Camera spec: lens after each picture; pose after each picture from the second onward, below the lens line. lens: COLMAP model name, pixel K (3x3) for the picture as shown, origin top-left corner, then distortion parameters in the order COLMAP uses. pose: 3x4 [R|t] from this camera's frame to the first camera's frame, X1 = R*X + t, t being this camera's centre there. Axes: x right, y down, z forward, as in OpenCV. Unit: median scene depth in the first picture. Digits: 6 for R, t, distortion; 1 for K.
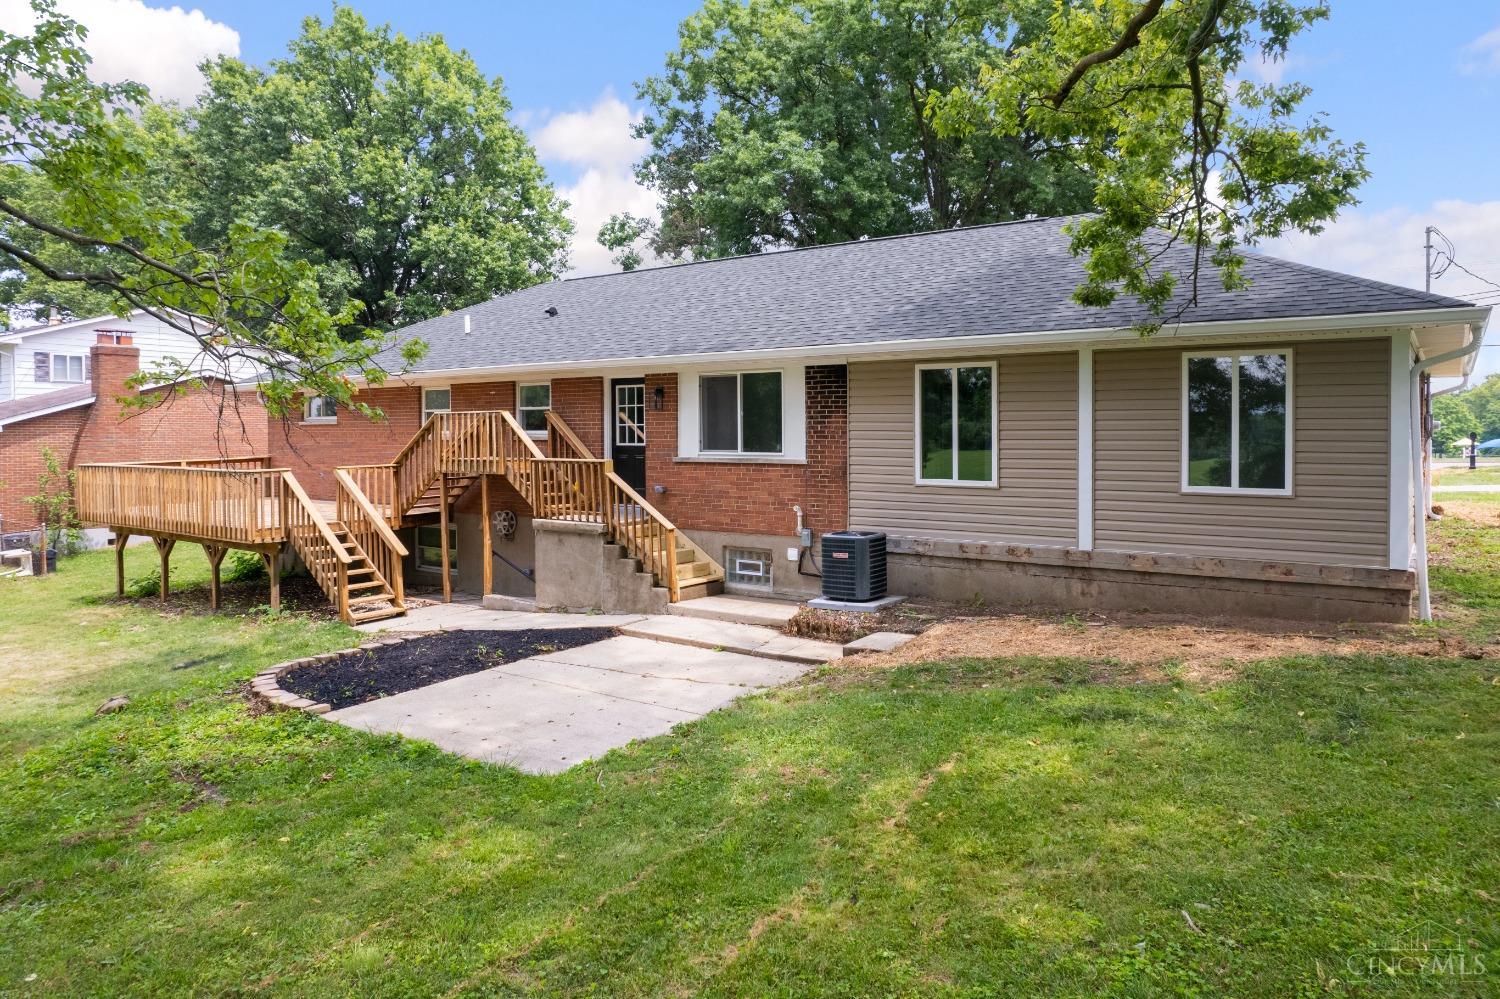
lens RADIAL K [[951.8, 0, 750.2], [0, 951.8, 505.4], [0, 0, 1]] dist [-0.023551, 0.001913]
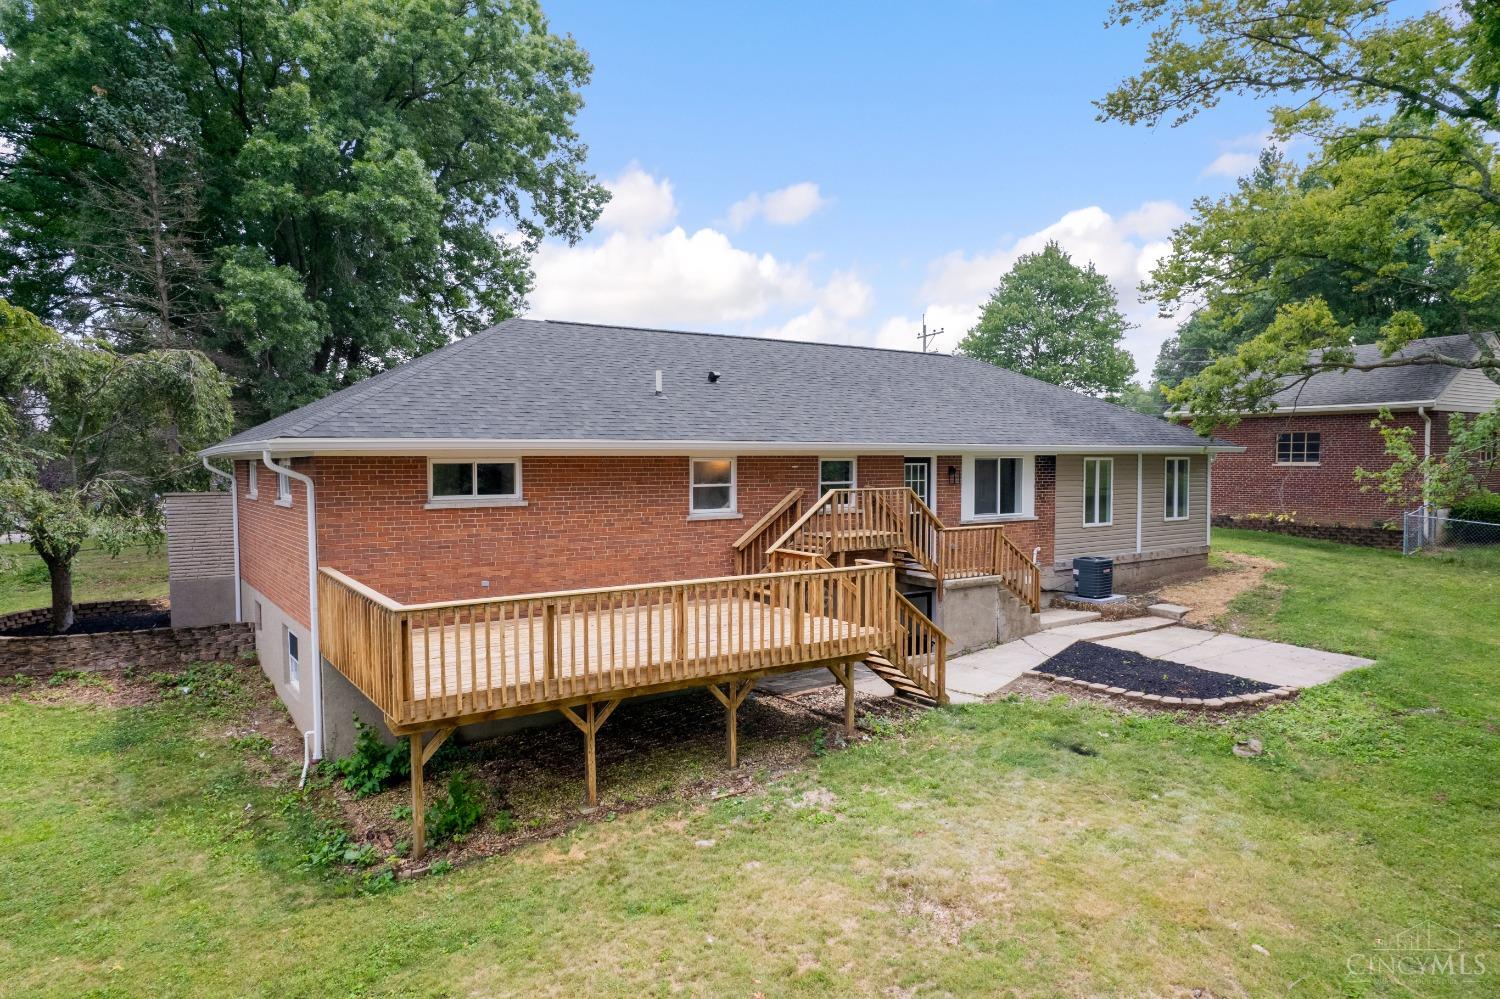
lens RADIAL K [[951.8, 0, 750.2], [0, 951.8, 505.4], [0, 0, 1]] dist [-0.023551, 0.001913]
pose [[0.321103, -0.030422, 0.946555, -1.539373], [0.085037, 0.996373, 0.003176, -0.110611], [-0.943219, 0.079472, 0.322526, 0.952207]]
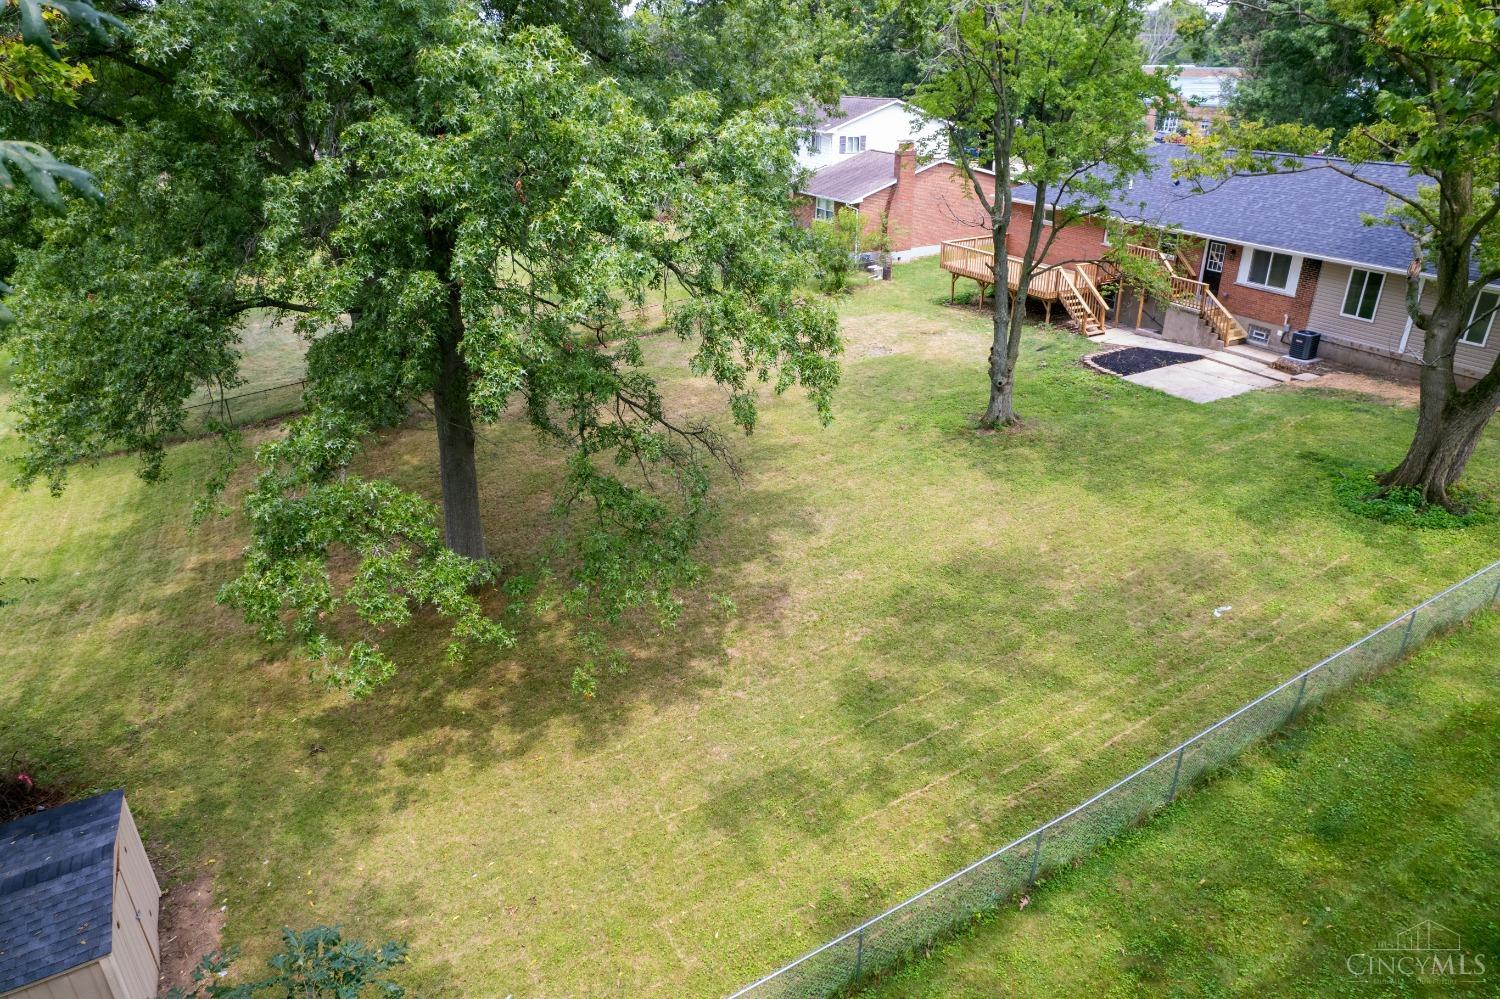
lens RADIAL K [[951.8, 0, 750.2], [0, 951.8, 505.4], [0, 0, 1]] dist [-0.023551, 0.001913]
pose [[0.900461, 0.192662, -0.389936, -0.155561], [-0.032082, 0.923517, 0.382213, -0.438097], [0.433751, -0.331658, 0.837773, -1.851873]]
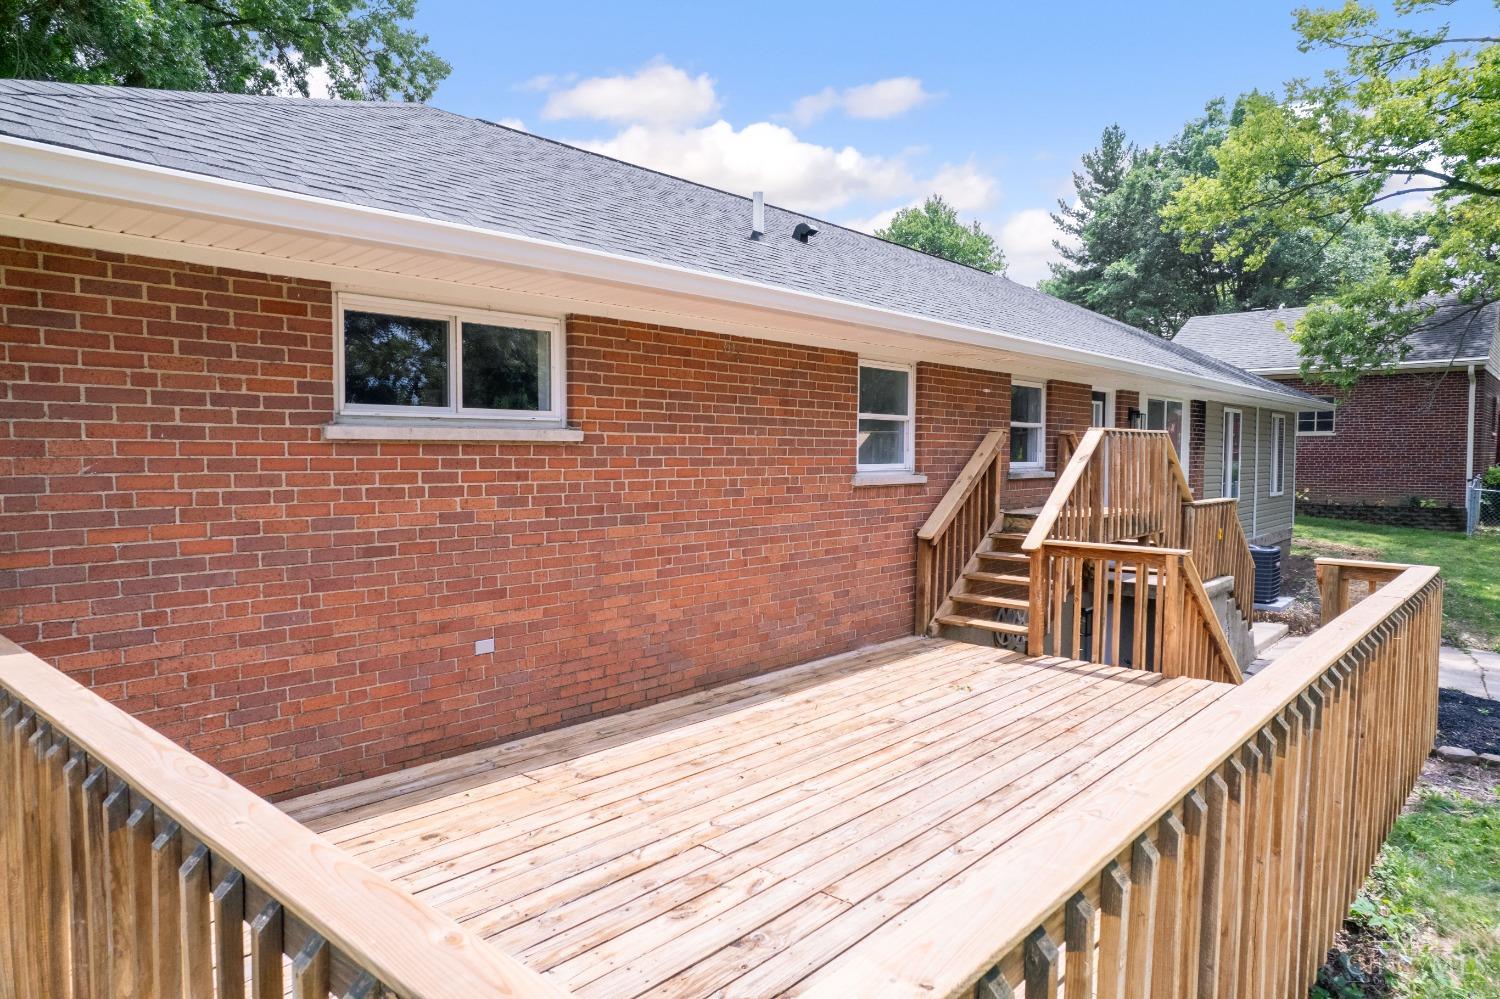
lens RADIAL K [[951.8, 0, 750.2], [0, 951.8, 505.4], [0, 0, 1]] dist [-0.023551, 0.001913]
pose [[0.084205, -0.038899, 0.995689, -1.041300], [0.088754, 0.995559, 0.031388, -0.106667], [-0.992488, 0.085728, 0.087284, 1.407366]]
